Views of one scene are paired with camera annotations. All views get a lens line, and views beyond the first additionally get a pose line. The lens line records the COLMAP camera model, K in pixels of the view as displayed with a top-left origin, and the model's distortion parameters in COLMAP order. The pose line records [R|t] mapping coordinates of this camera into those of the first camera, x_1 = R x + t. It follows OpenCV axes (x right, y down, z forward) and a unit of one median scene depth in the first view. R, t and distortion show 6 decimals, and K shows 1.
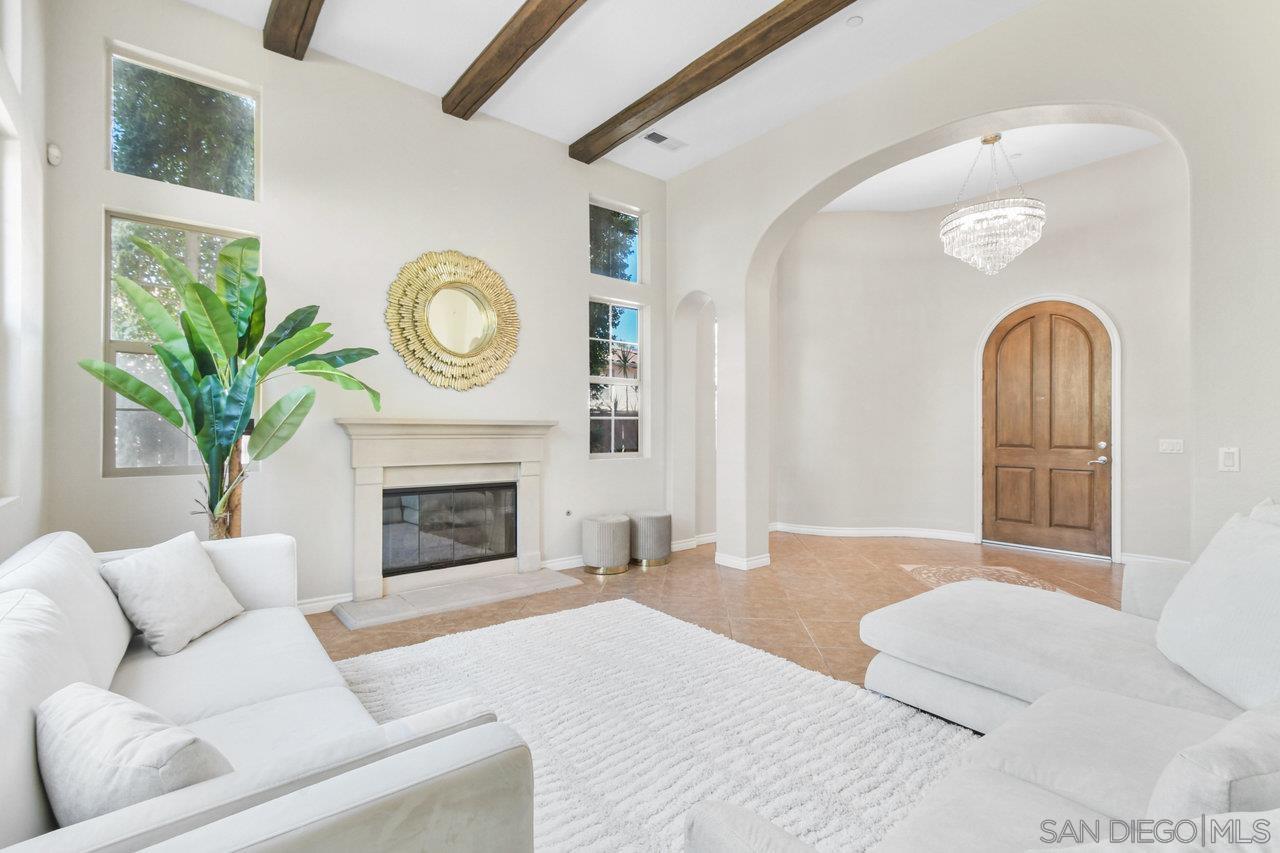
lens RADIAL K [[585.5, 0, 640.6], [0, 585.5, 430.0], [0, 0, 1]] dist [0.002034, -0.000593]
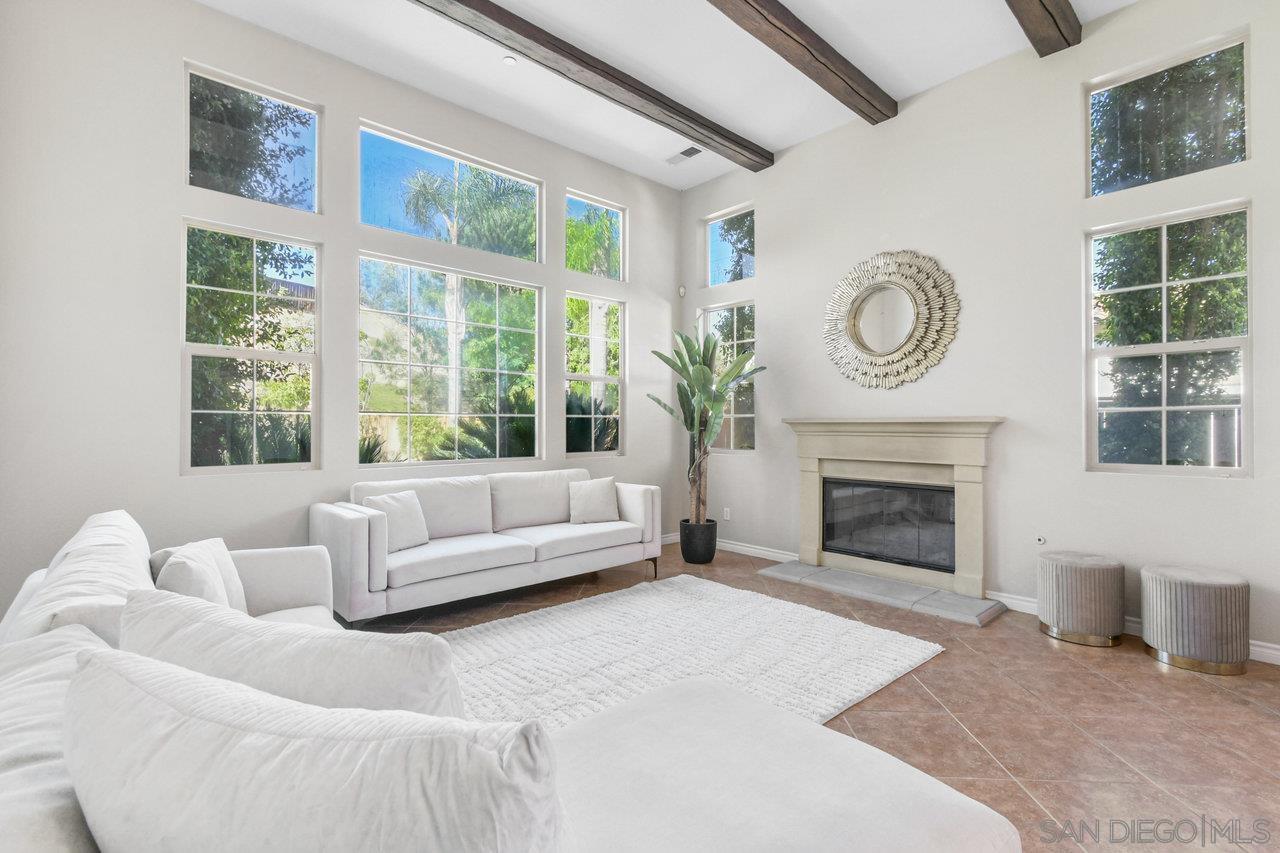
lens RADIAL K [[585.5, 0, 645.3], [0, 585.5, 419.8], [0, 0, 1]] dist [0.002034, -0.000593]
pose [[0.029832, -0.016833, -0.999413, 0.679018], [-0.006694, 0.999832, -0.017040, 0.006557], [0.999533, 0.007198, 0.029714, 0.544740]]
